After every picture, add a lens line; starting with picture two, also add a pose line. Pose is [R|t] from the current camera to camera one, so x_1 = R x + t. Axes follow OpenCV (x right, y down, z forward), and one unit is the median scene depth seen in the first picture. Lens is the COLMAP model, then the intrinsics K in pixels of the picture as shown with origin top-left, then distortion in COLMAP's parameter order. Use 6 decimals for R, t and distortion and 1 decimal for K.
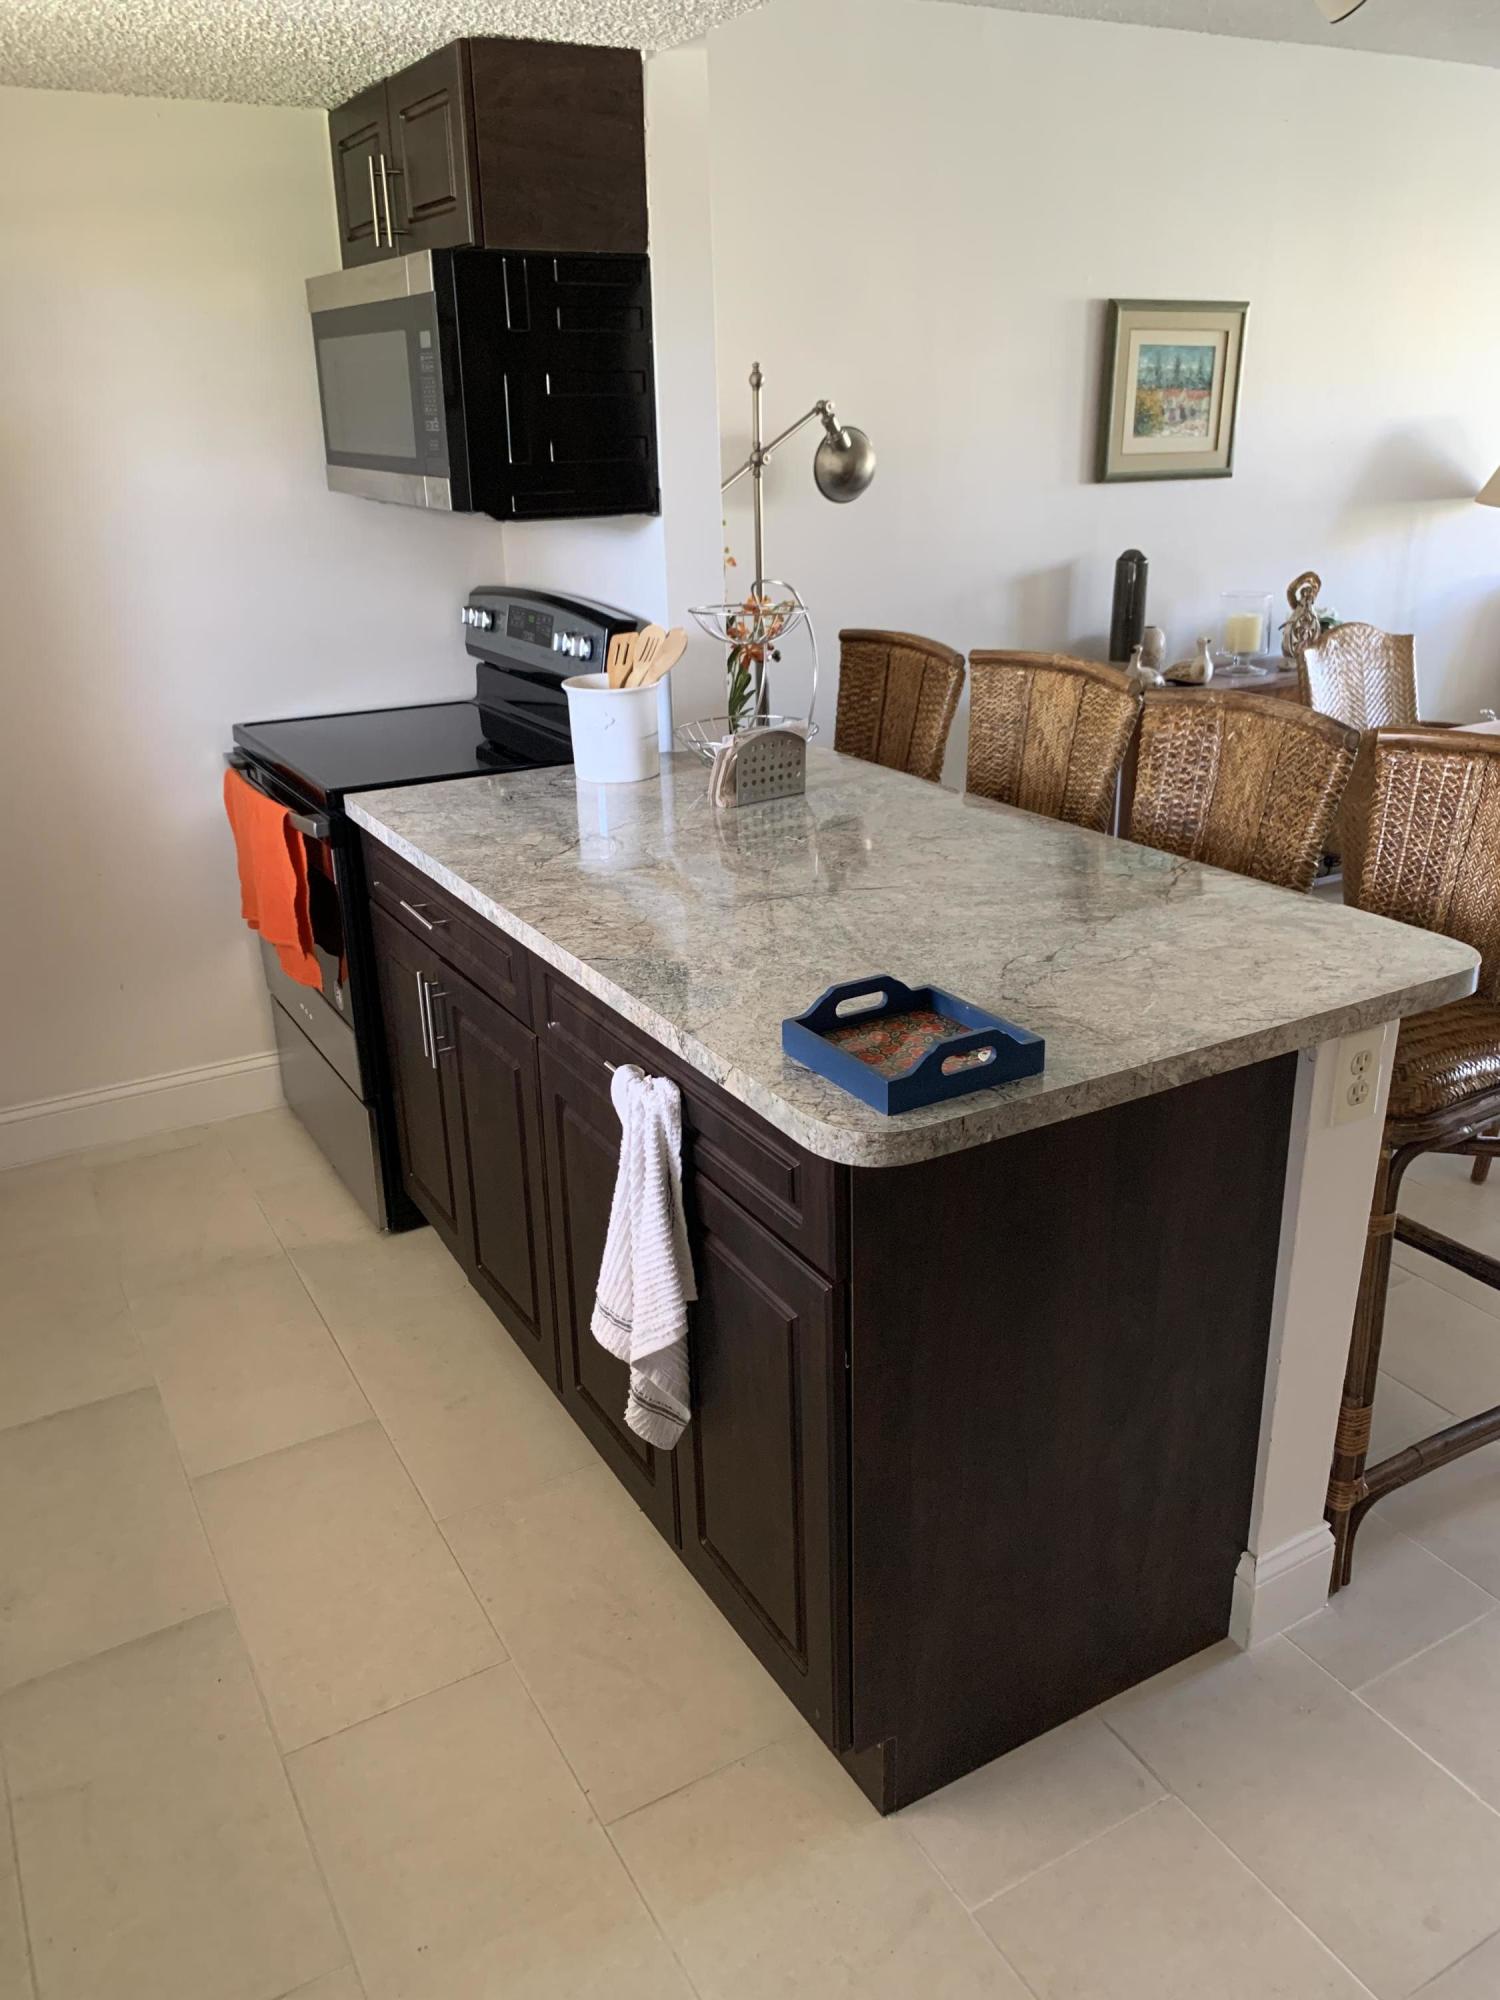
lens RADIAL K [[1534.7, 0, 750.0], [0, 1534.7, 1000.0], [0, 0, 1]] dist [0.064170, -0.134674]
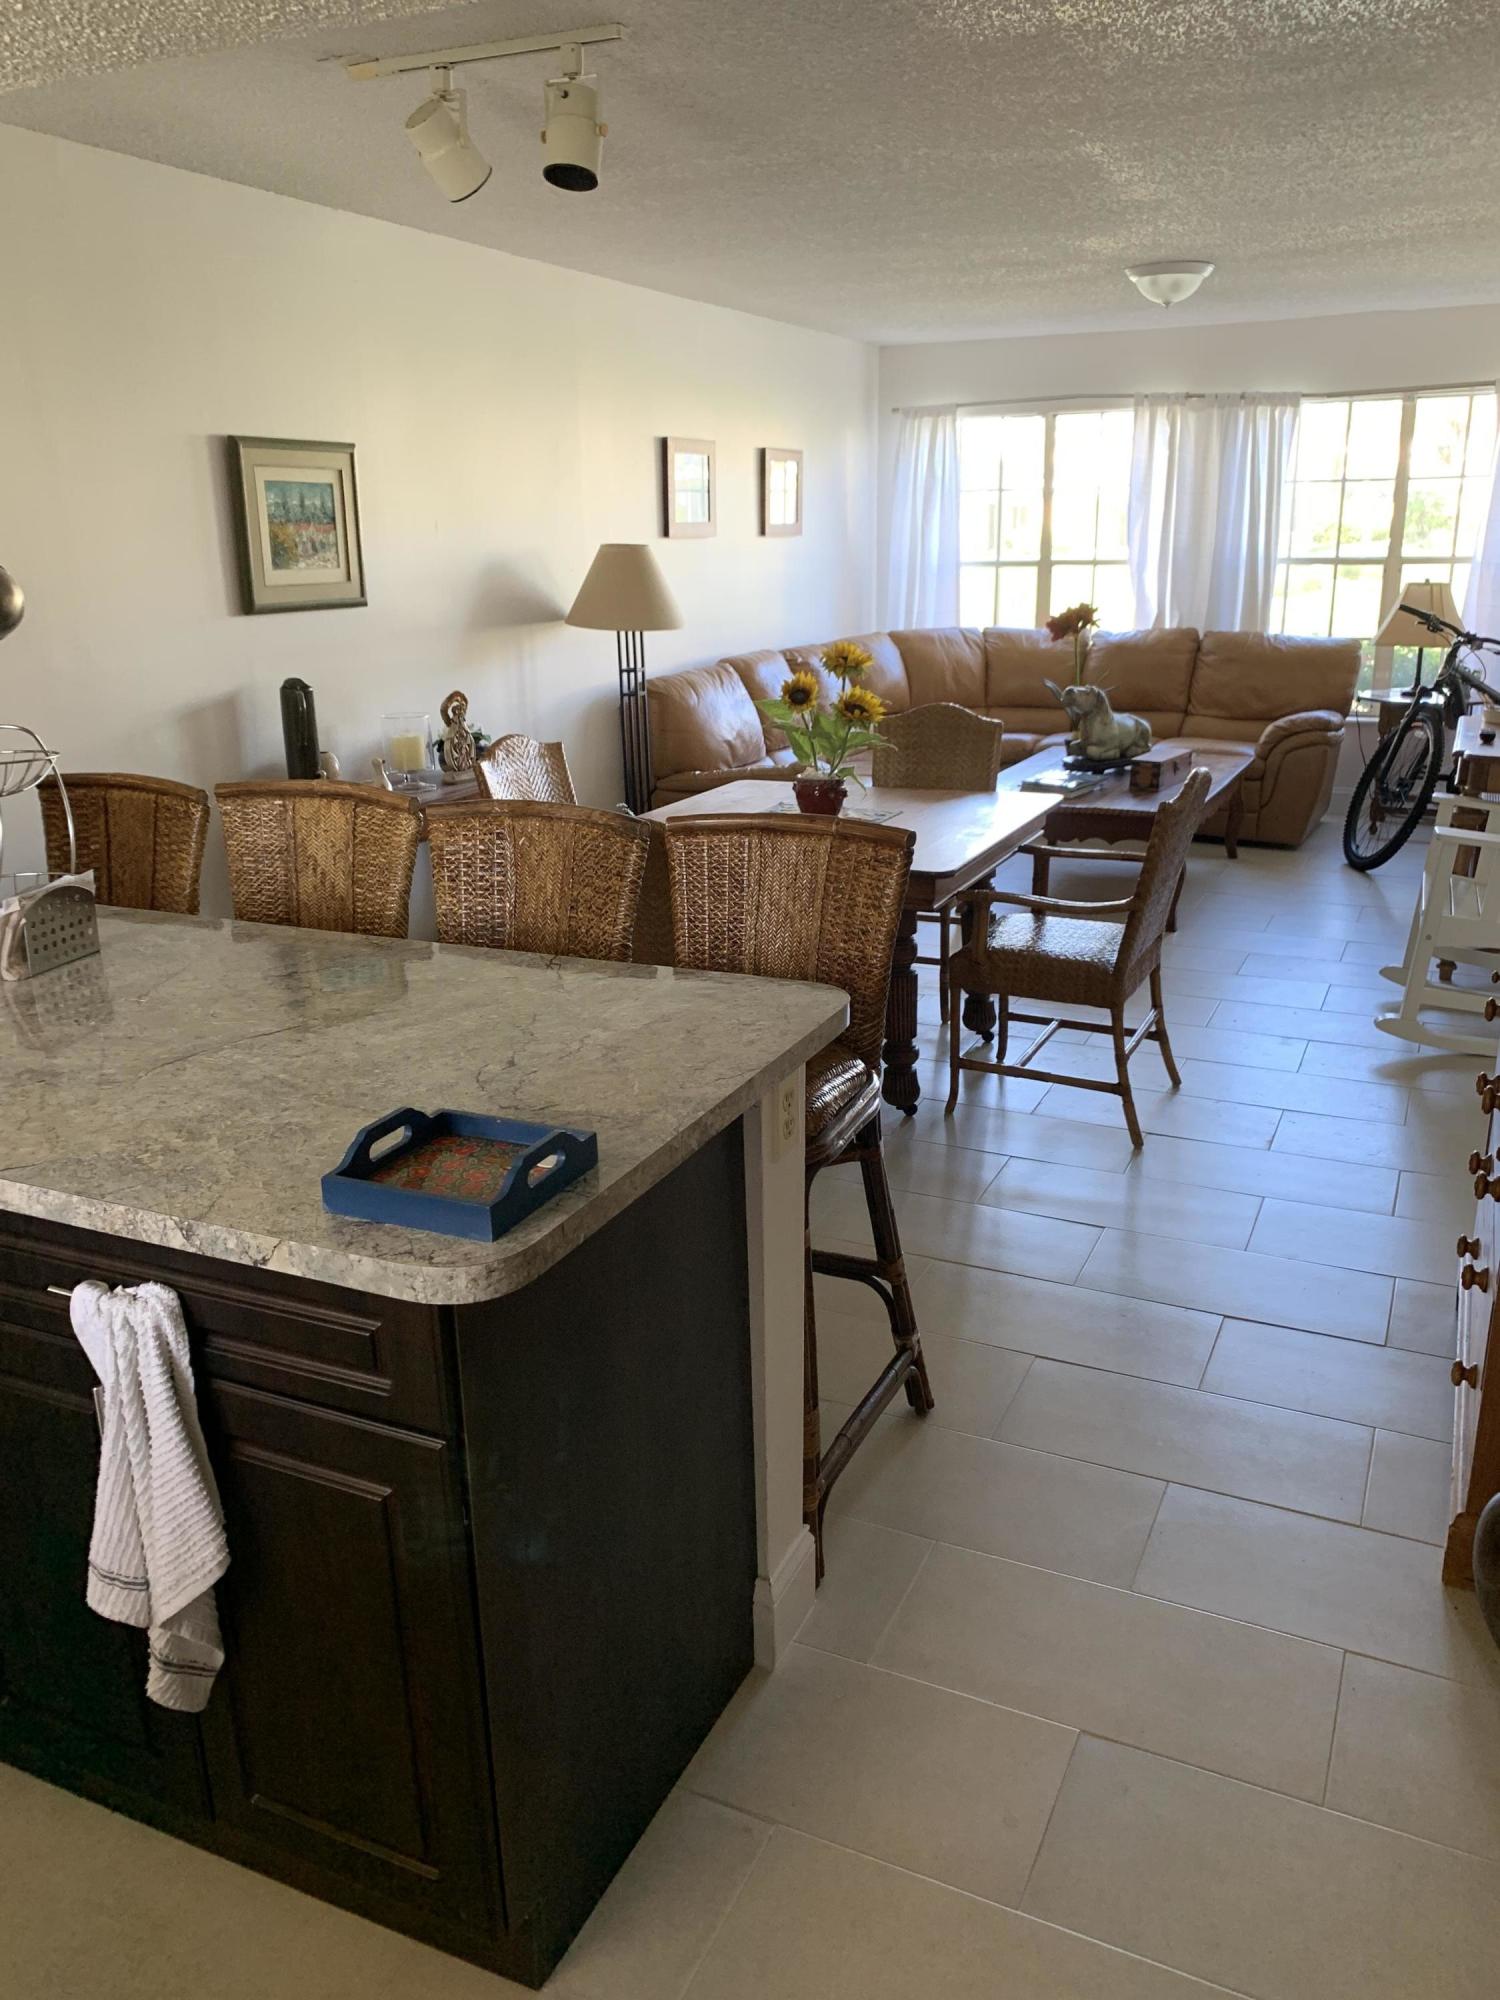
lens RADIAL K [[1516.1, 0, 775.0], [0, 1516.1, 981.3], [0, 0, 1]] dist [0.154177, -0.361272]
pose [[0.811647, -0.159724, 0.561888, -0.158497], [0.209347, 0.977534, -0.024524, -0.013783], [-0.545347, 0.137534, 0.826850, 0.046818]]
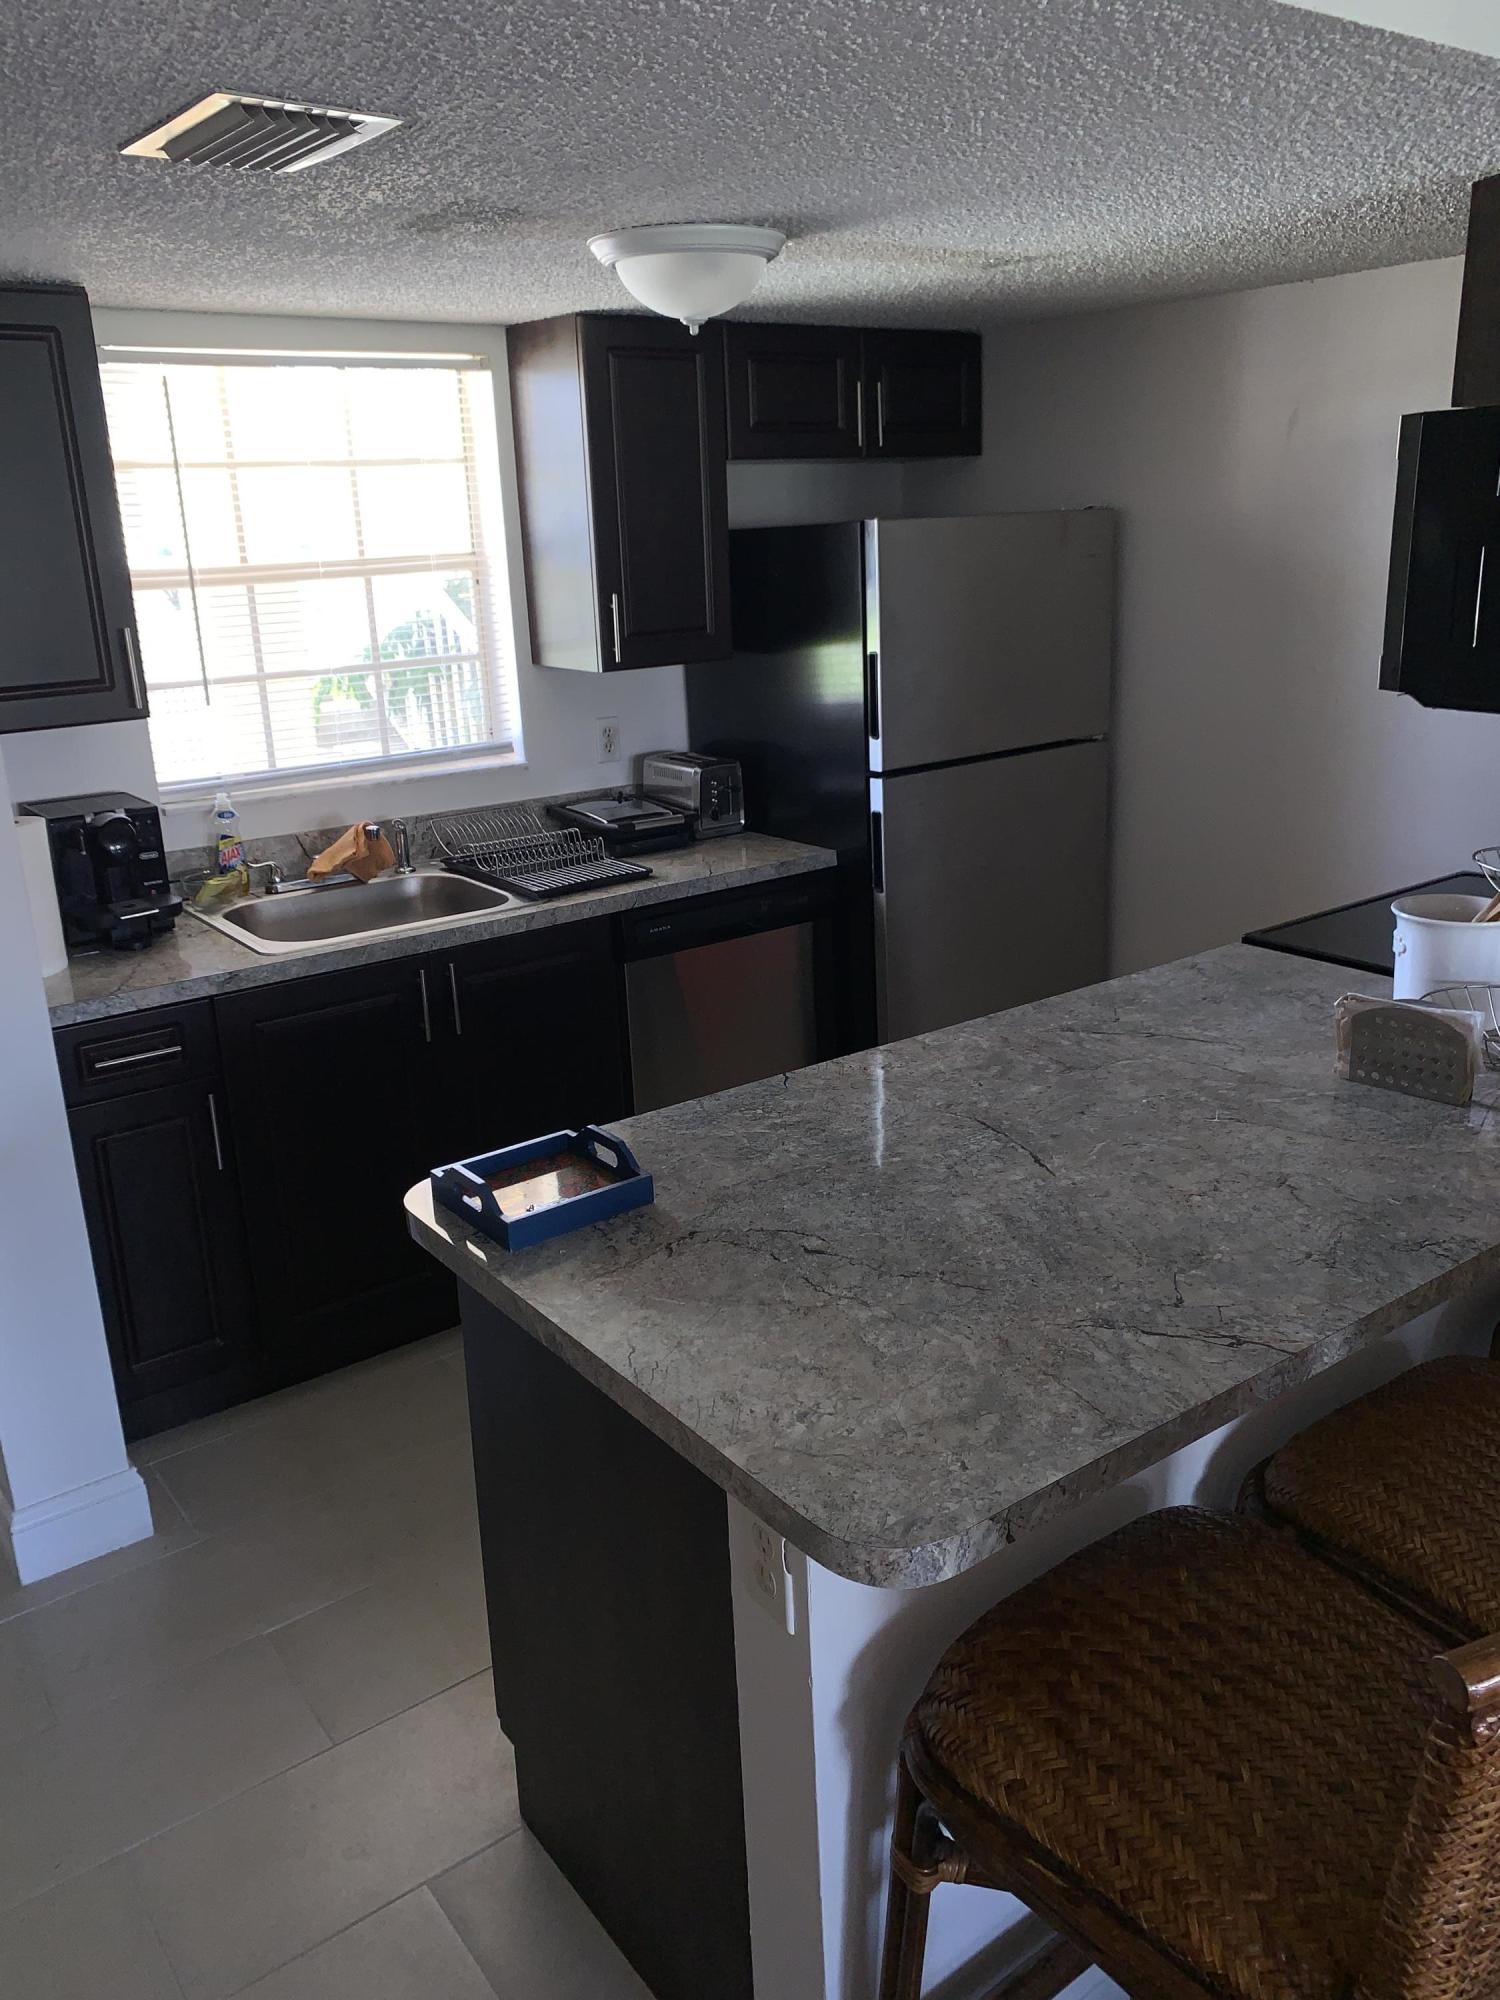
lens RADIAL K [[1535.4, 0, 739.9], [0, 1535.4, 995.0], [0, 0, 1]] dist [0.000377, -0.000576]
pose [[0.112884, 0.314002, -0.942687, 0.706183], [-0.333718, 0.905620, 0.261694, -0.273517], [0.935890, 0.285051, 0.207019, 0.525536]]
